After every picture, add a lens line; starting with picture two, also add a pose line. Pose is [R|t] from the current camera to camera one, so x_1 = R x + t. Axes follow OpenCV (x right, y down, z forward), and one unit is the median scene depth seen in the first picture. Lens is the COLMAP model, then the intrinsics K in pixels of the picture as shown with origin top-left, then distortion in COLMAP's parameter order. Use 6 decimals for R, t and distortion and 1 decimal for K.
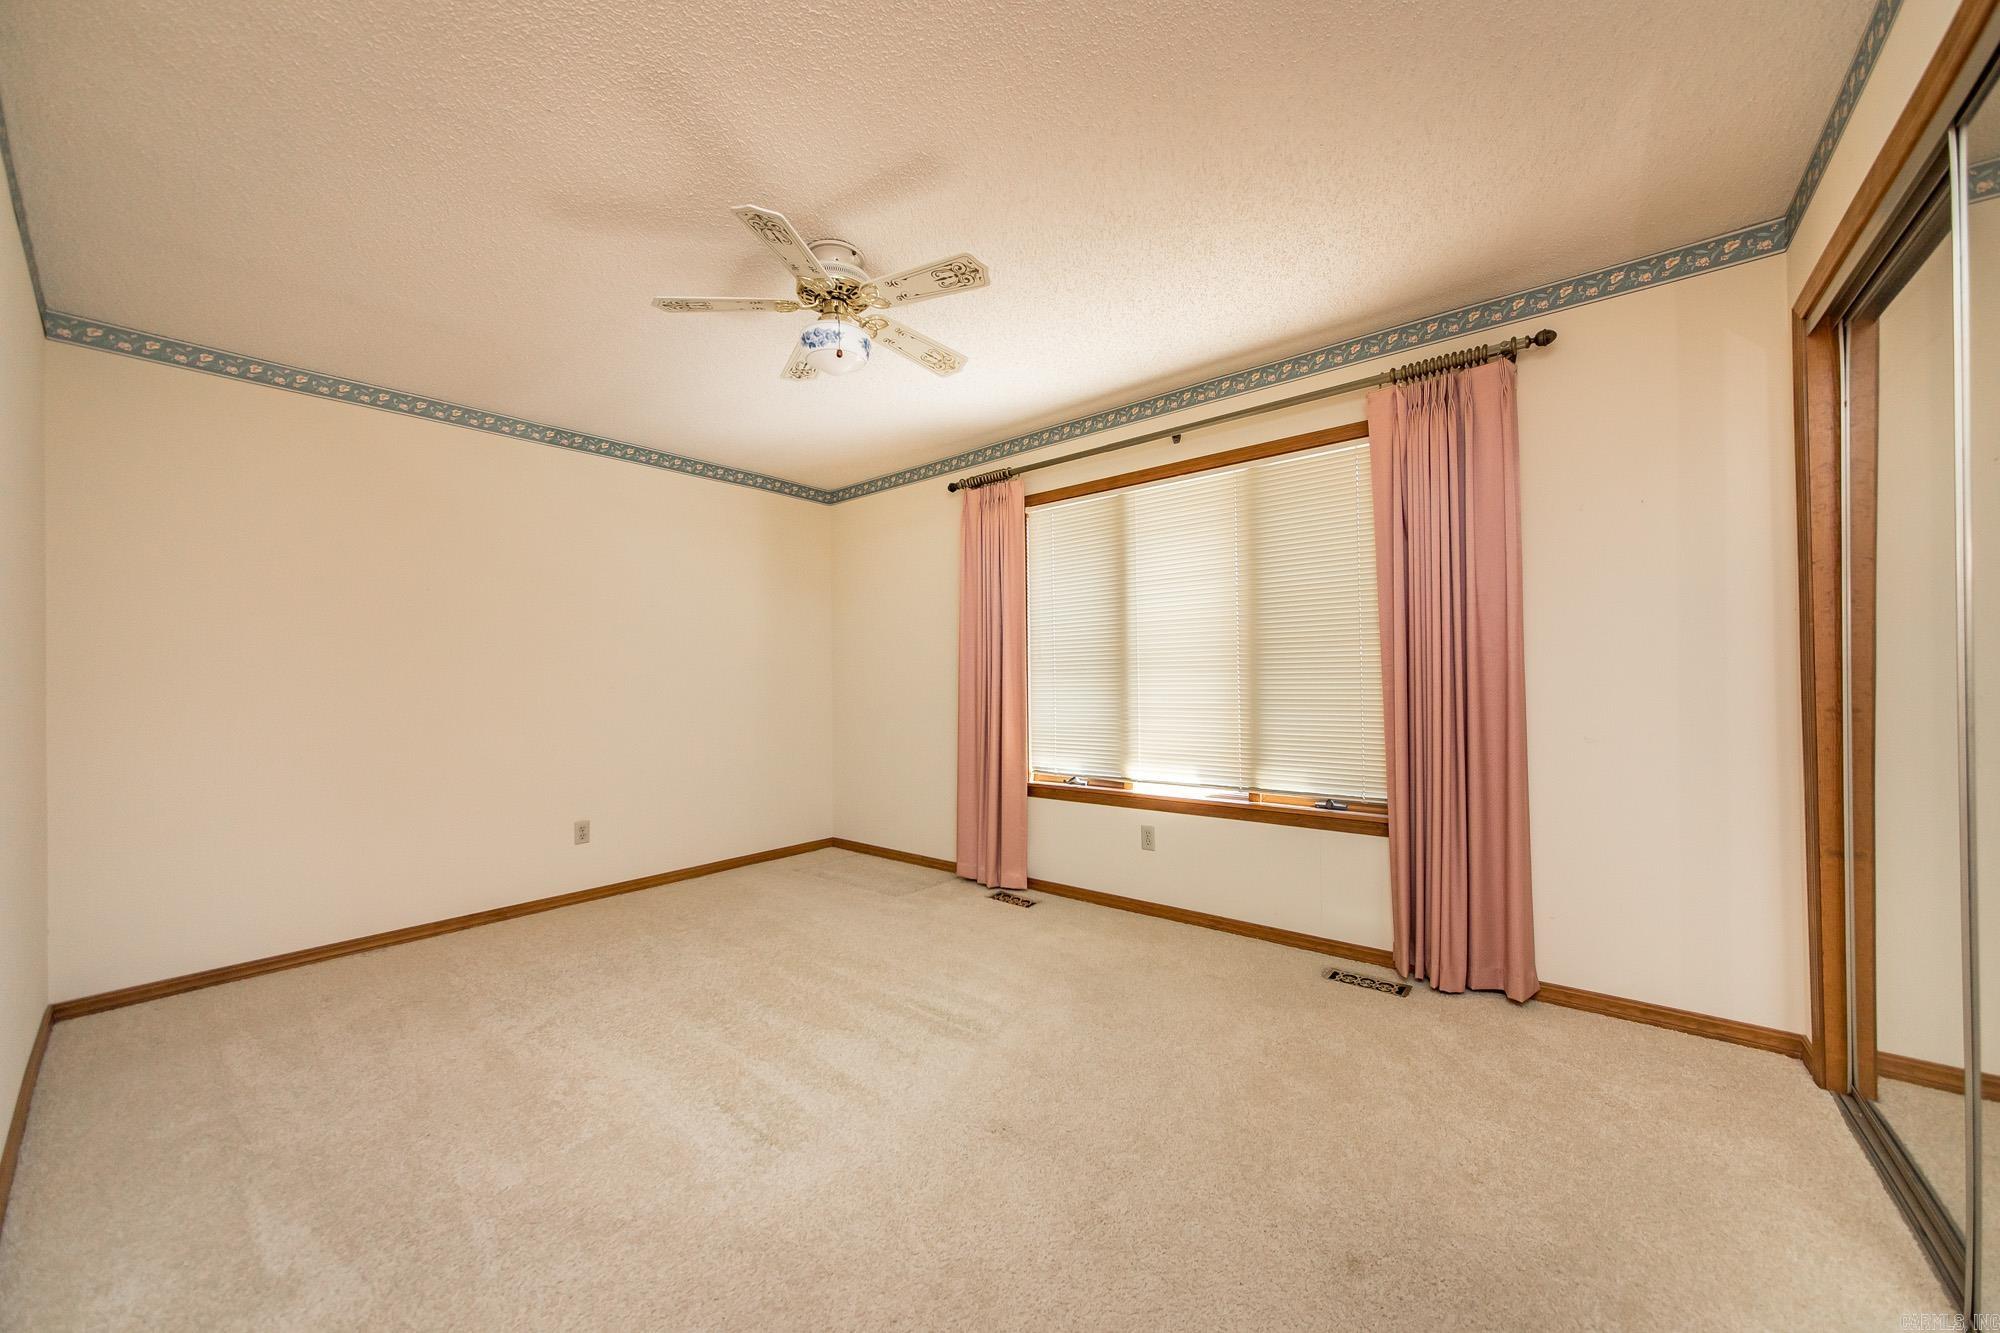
lens RADIAL K [[707.9, 0, 1008.6], [0, 707.9, 672.8], [0, 0, 1]] dist [-0.001448, -0.000056]
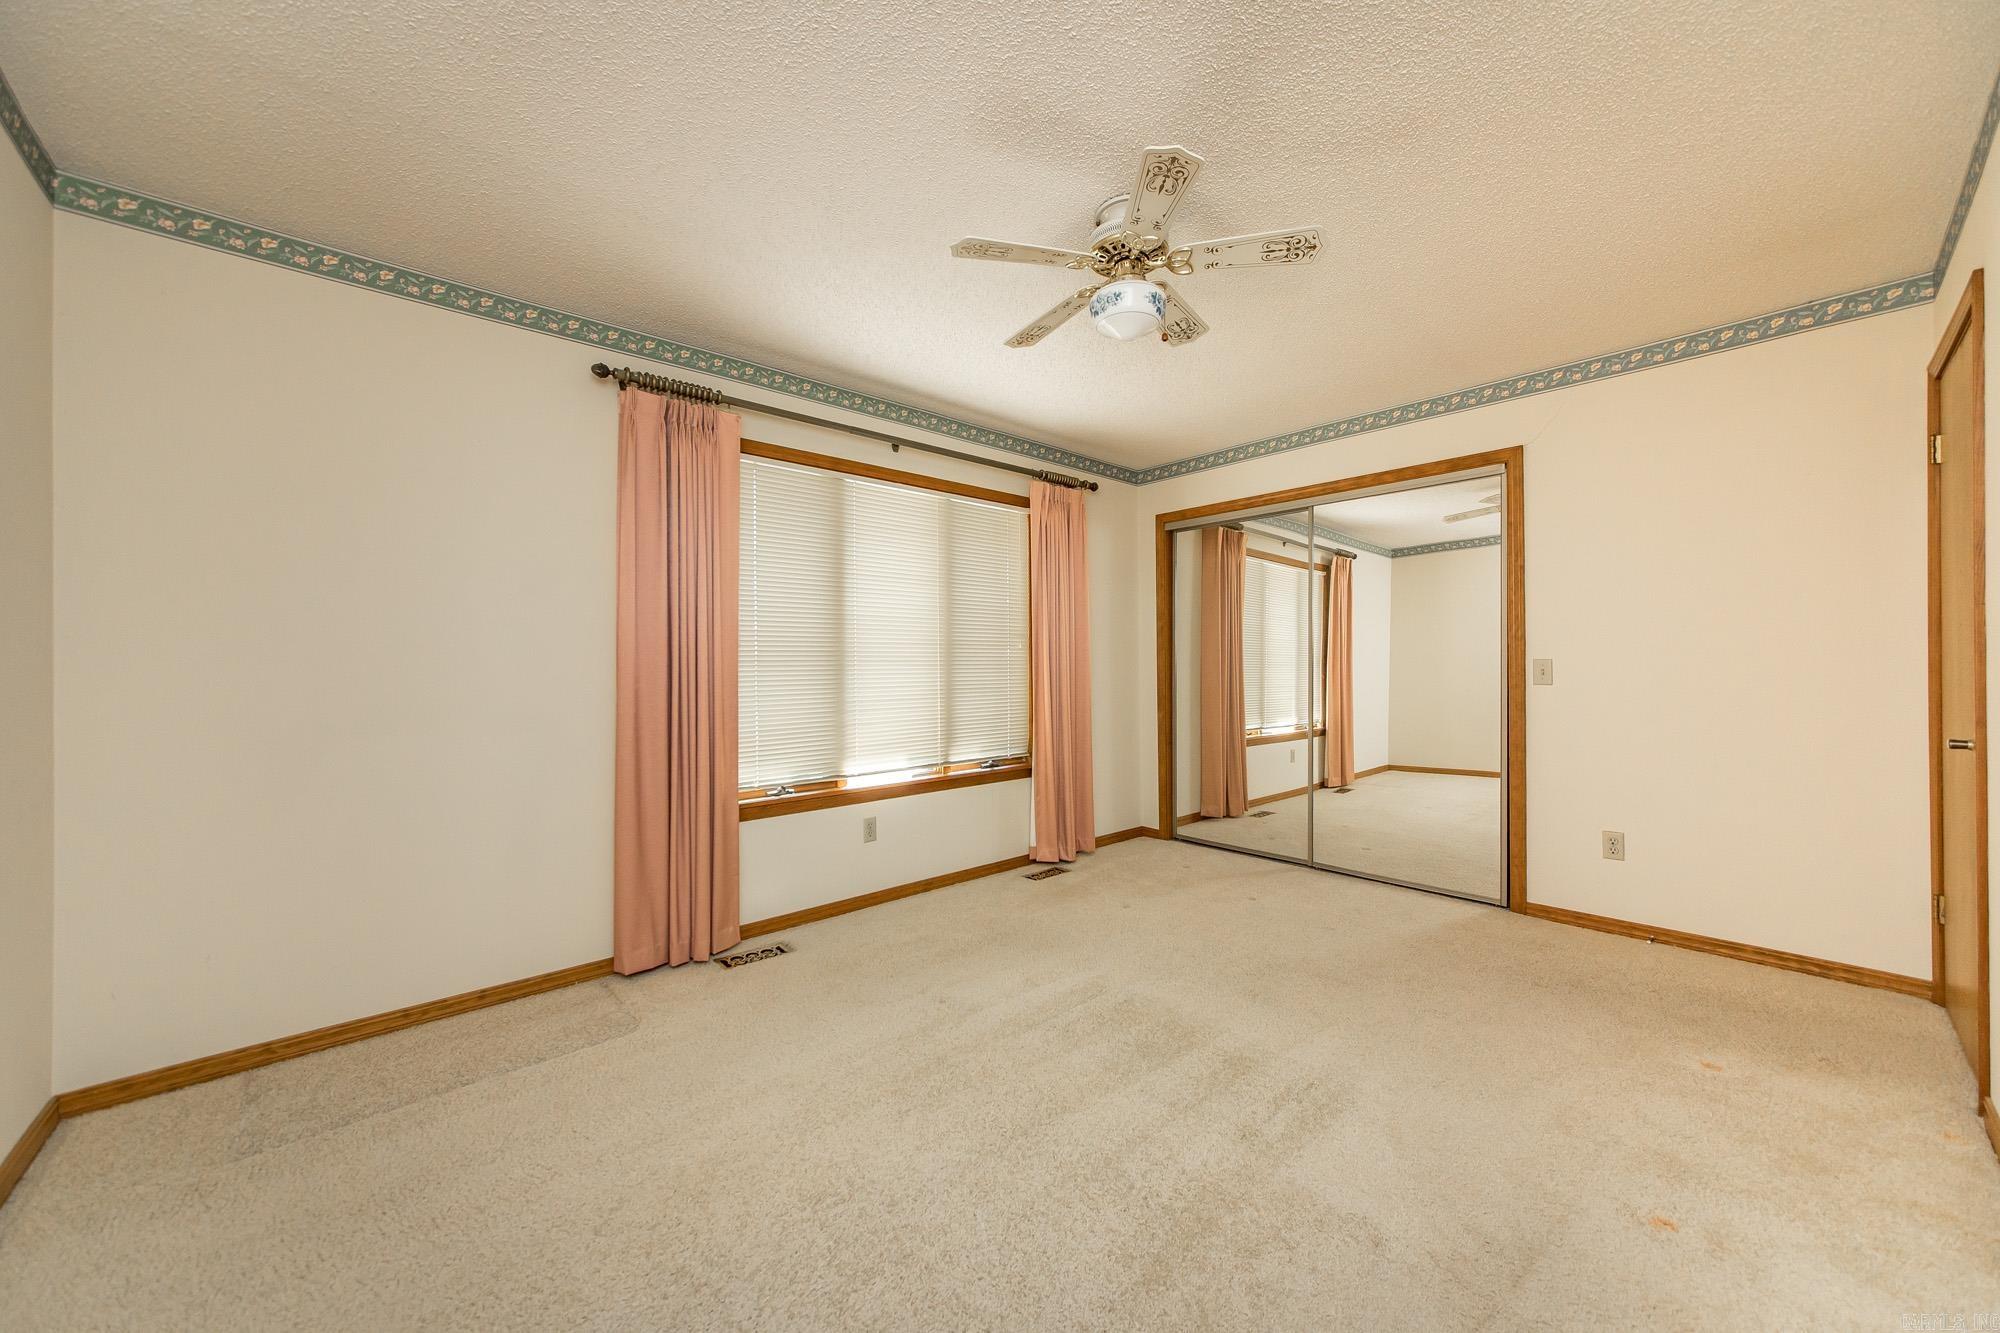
lens RADIAL K [[734.7, 0, 1000.0], [0, 734.7, 666.5], [0, 0, 1]] dist [0.000940, 0.000034]
pose [[0.156493, 0.016598, 0.987540, -0.812447], [-0.000498, 0.999860, -0.016726, 0.018693], [-0.987679, 0.002126, 0.156480, 0.656058]]
